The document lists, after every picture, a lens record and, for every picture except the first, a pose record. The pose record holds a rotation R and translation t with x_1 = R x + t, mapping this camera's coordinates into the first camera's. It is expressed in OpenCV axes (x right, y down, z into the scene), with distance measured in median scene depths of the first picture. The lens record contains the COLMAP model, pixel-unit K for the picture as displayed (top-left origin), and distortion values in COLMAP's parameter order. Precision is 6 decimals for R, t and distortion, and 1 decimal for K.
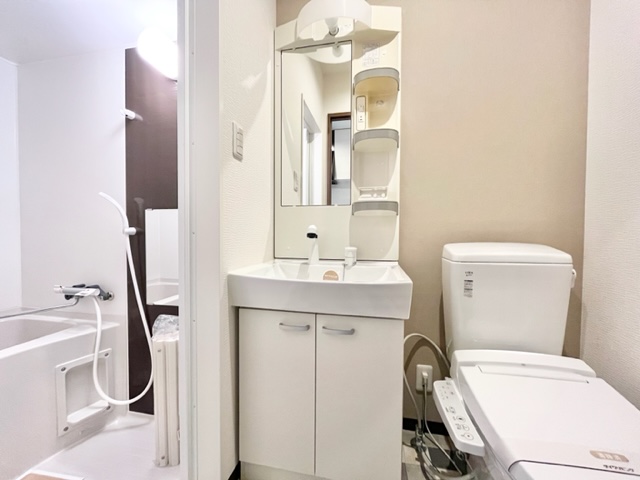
lens RADIAL K [[258.9, 0, 320.0], [0, 258.9, 240.0], [0, 0, 1]] dist [-0.004938, -0.000734]
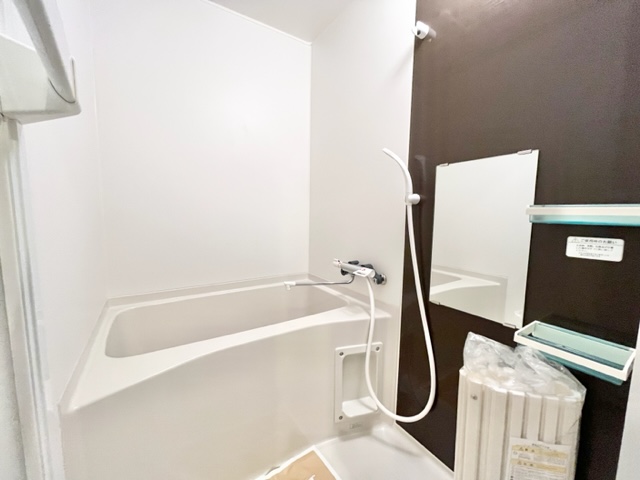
lens RADIAL K [[258.9, 0, 320.0], [0, 258.9, 240.0], [0, 0, 1]] dist [-0.004938, -0.000734]
pose [[0.698395, 0.074510, -0.711824, -0.390978], [-0.028178, 0.996658, 0.076678, 0.034289], [0.715158, -0.033494, 0.698160, 0.292930]]
